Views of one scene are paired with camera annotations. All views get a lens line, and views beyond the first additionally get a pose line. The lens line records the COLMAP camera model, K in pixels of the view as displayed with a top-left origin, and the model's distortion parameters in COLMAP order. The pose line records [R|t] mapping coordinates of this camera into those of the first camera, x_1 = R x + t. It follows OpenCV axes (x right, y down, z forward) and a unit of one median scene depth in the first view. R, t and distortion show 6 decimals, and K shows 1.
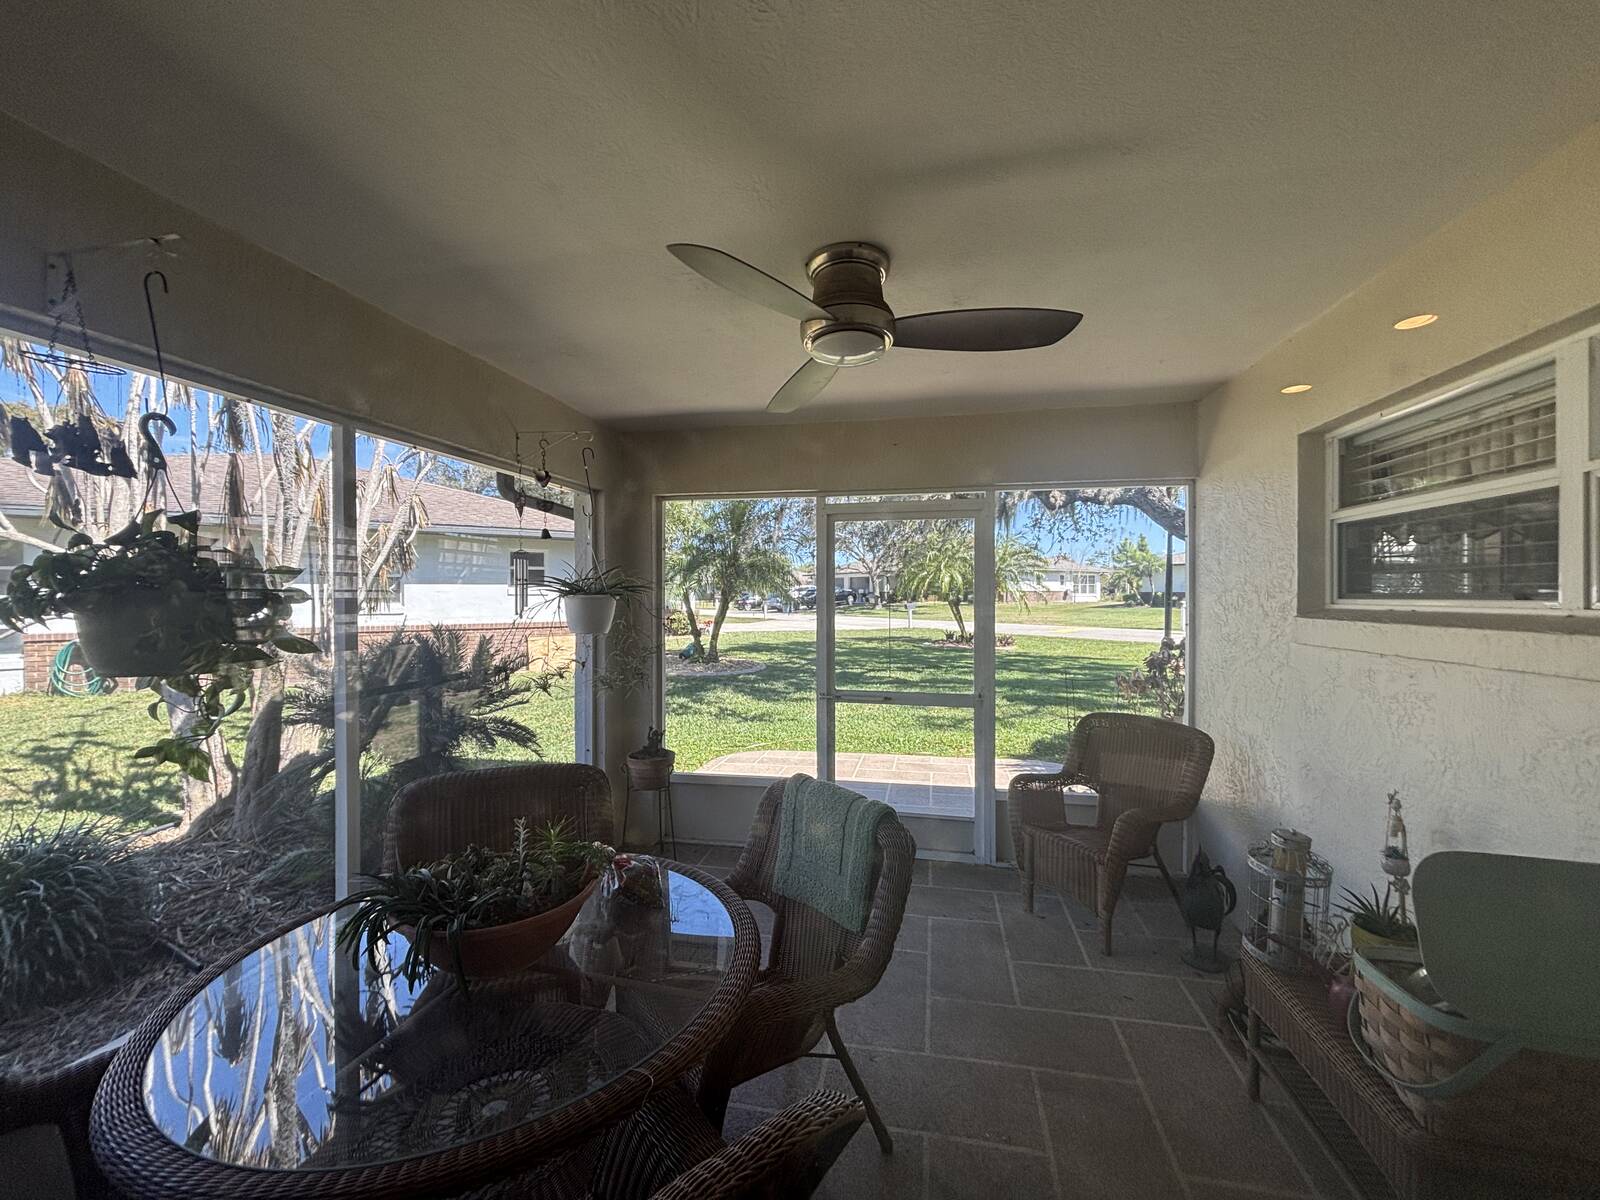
lens RADIAL K [[638.5, 0, 808.8], [0, 638.5, 604.3], [0, 0, 1]] dist [0.030730, 0.000529]
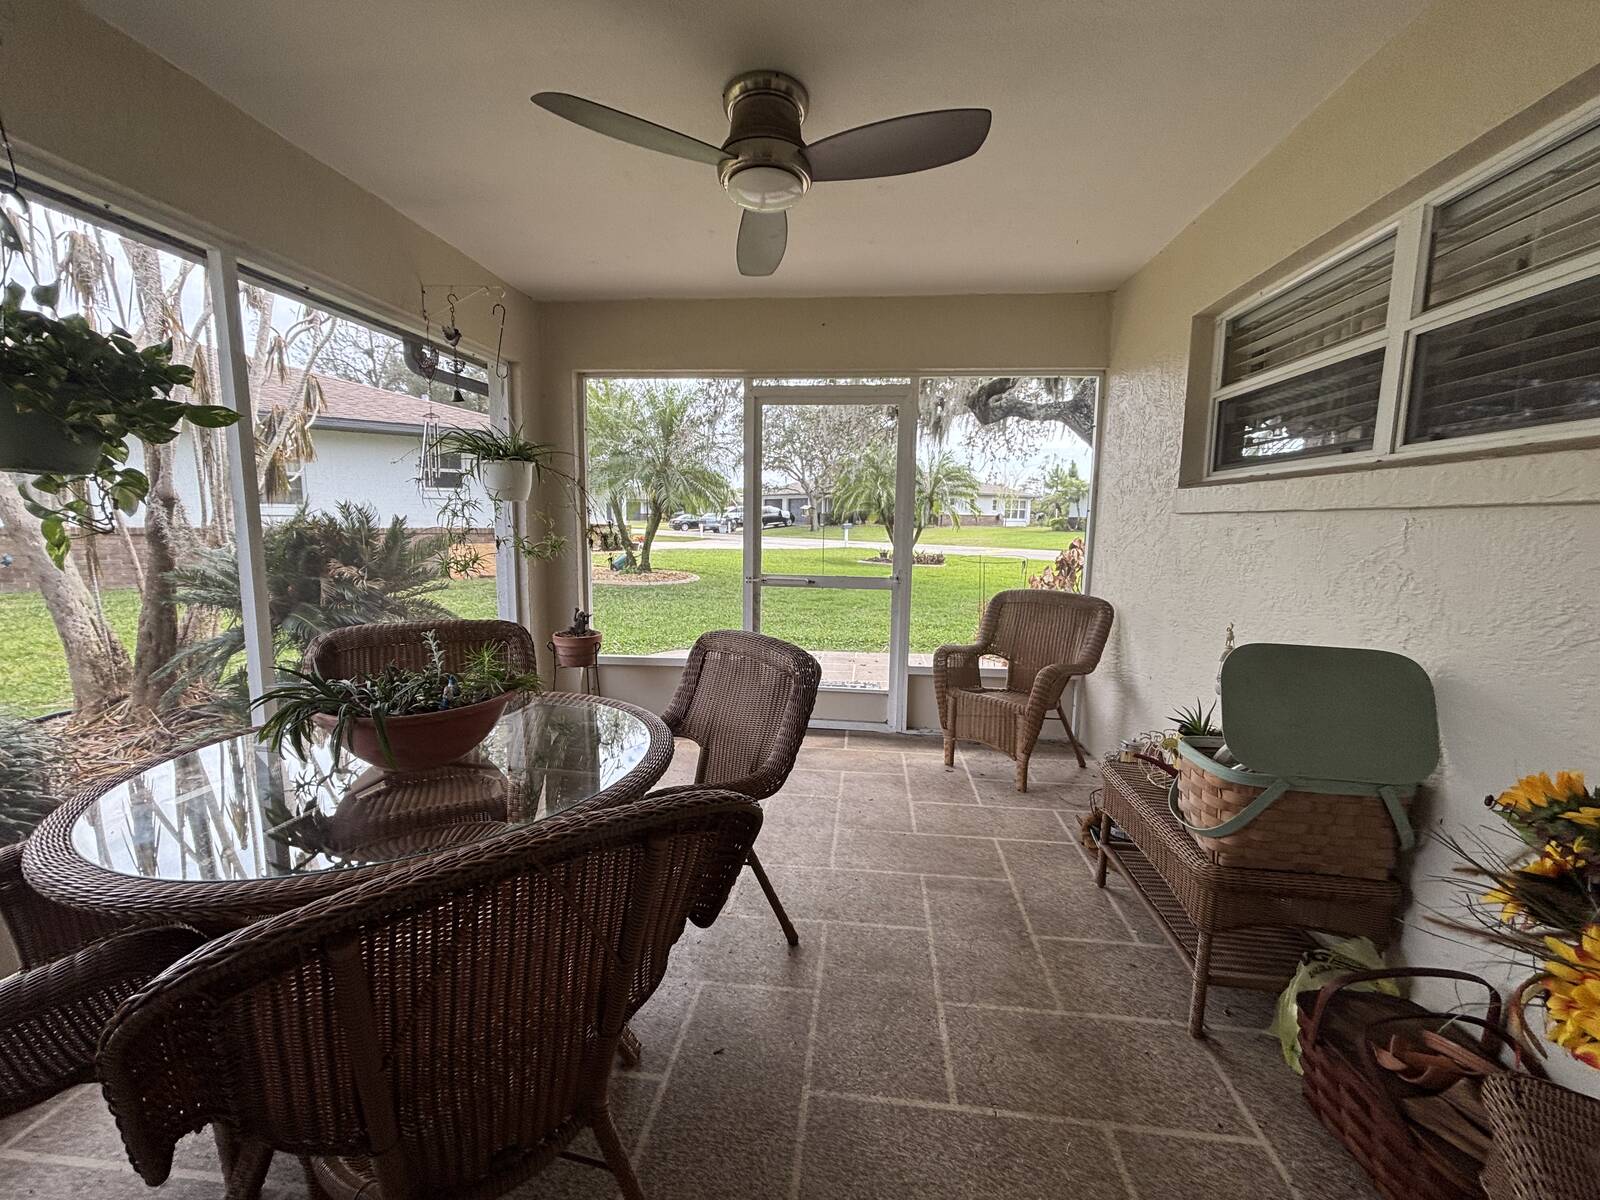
lens RADIAL K [[642.4, 0, 800.2], [0, 642.4, 592.6], [0, 0, 1]] dist [0.036994, -0.003986]
pose [[0.996374, 0.006613, 0.084822, 0.026347], [-0.015064, 0.994935, 0.099384, 0.093585], [-0.083735, -0.100302, 0.991427, -0.051739]]
